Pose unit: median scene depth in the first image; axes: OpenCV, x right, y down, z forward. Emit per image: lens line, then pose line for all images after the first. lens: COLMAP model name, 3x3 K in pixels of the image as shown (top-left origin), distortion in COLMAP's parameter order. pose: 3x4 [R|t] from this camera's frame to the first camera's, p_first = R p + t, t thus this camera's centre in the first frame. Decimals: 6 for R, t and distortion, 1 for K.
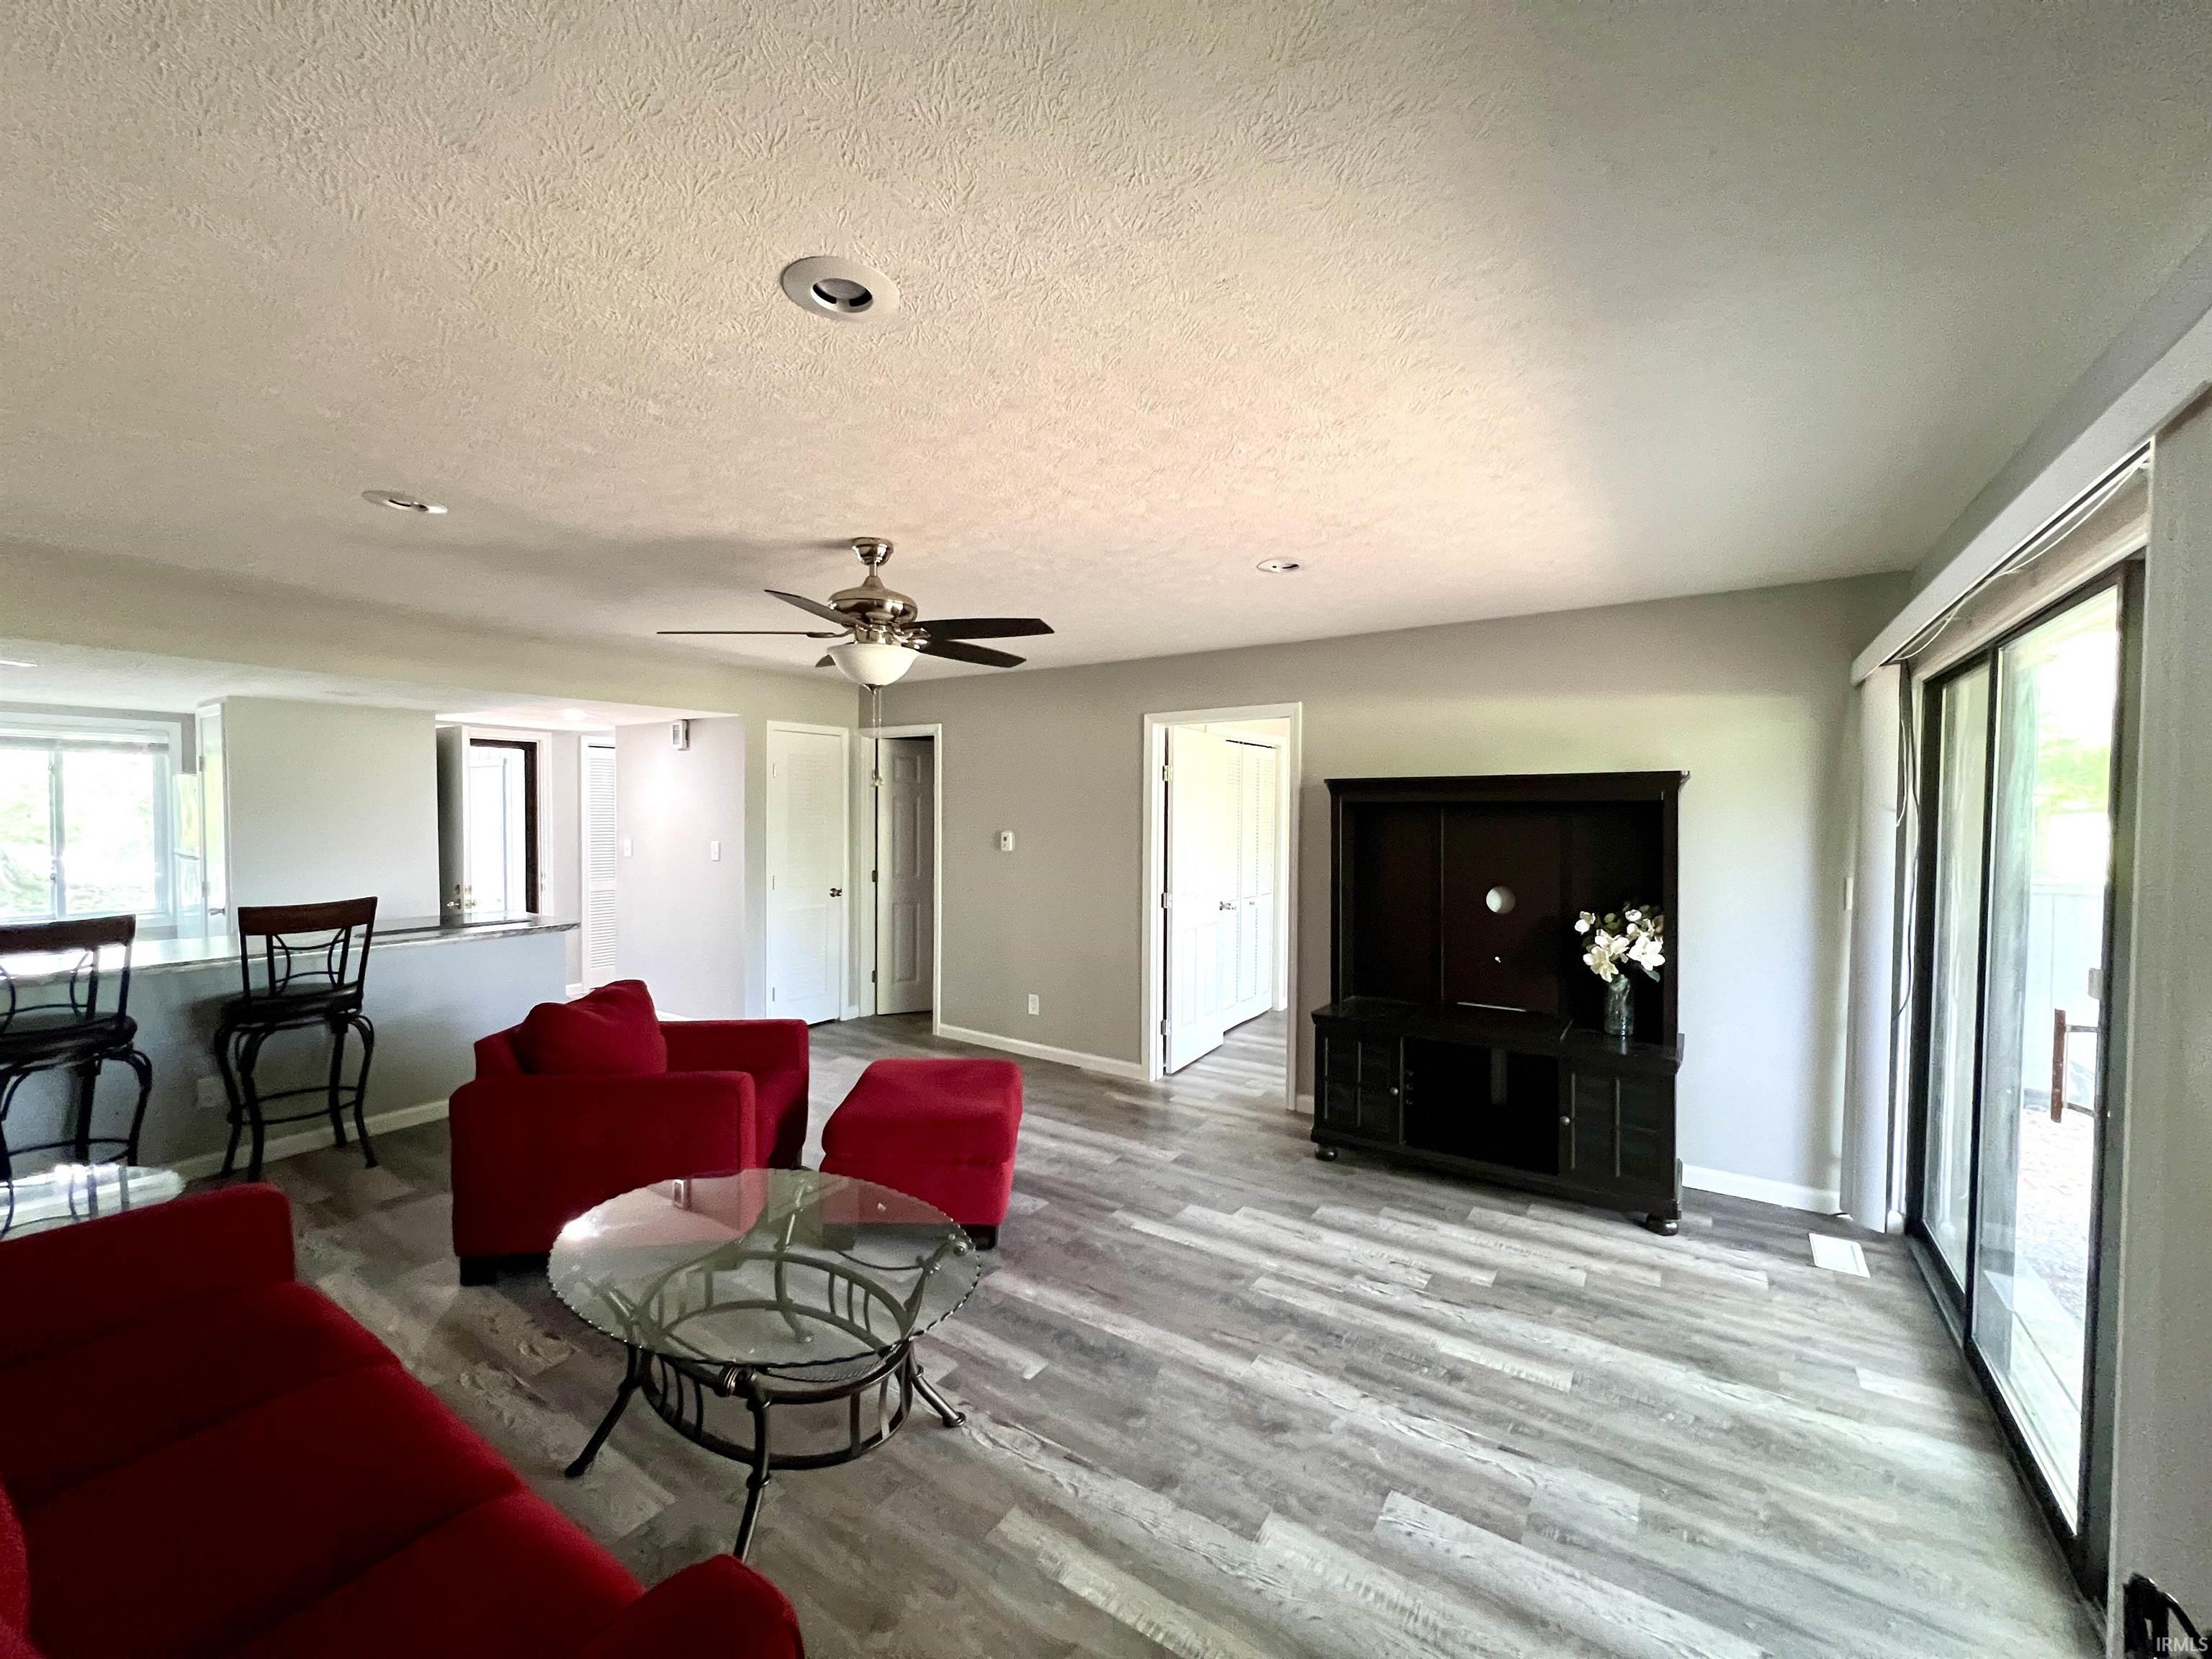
lens RADIAL K [[884.4, 0, 1094.0], [0, 884.4, 842.1], [0, 0, 1]] dist [-0.004765, 0.000803]
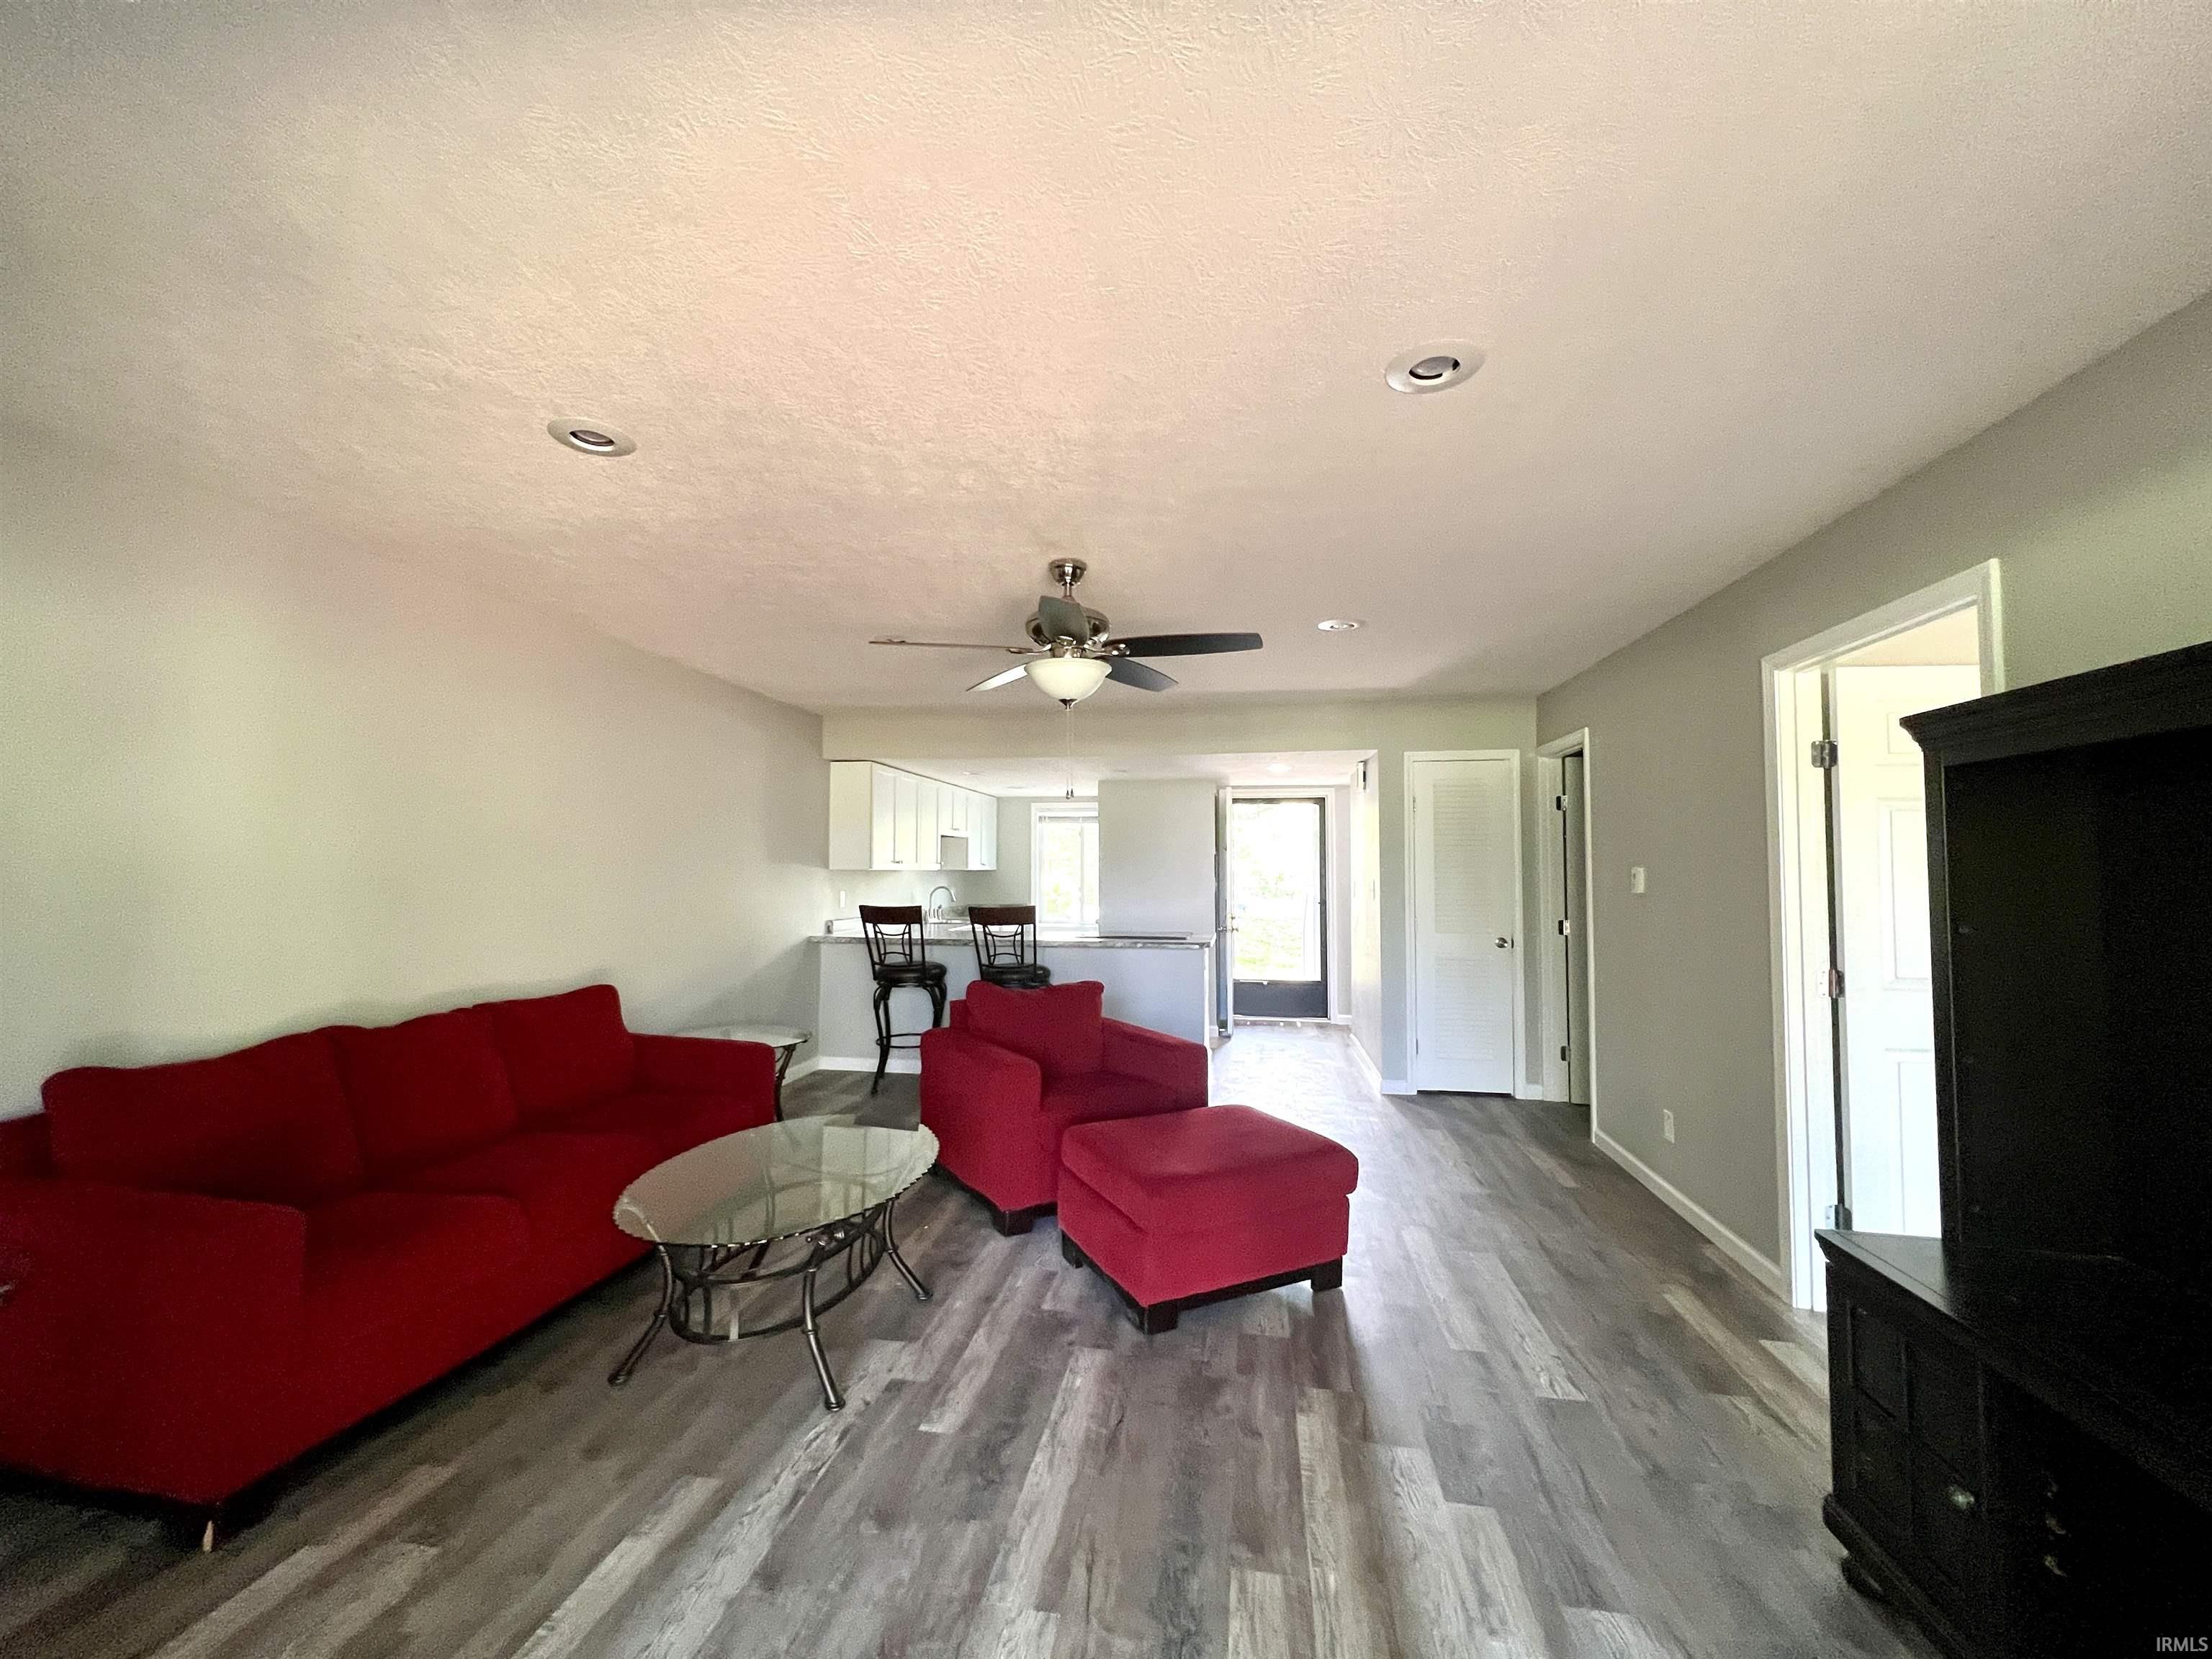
lens RADIAL K [[884.4, 0, 1100.0], [0, 884.4, 827.9], [0, 0, 1]] dist [-0.004765, 0.000803]
pose [[0.417437, -0.047977, -0.907438, 0.842270], [-0.035779, 0.996963, -0.069169, 0.049713], [0.908001, 0.061341, 0.414453, 0.747463]]
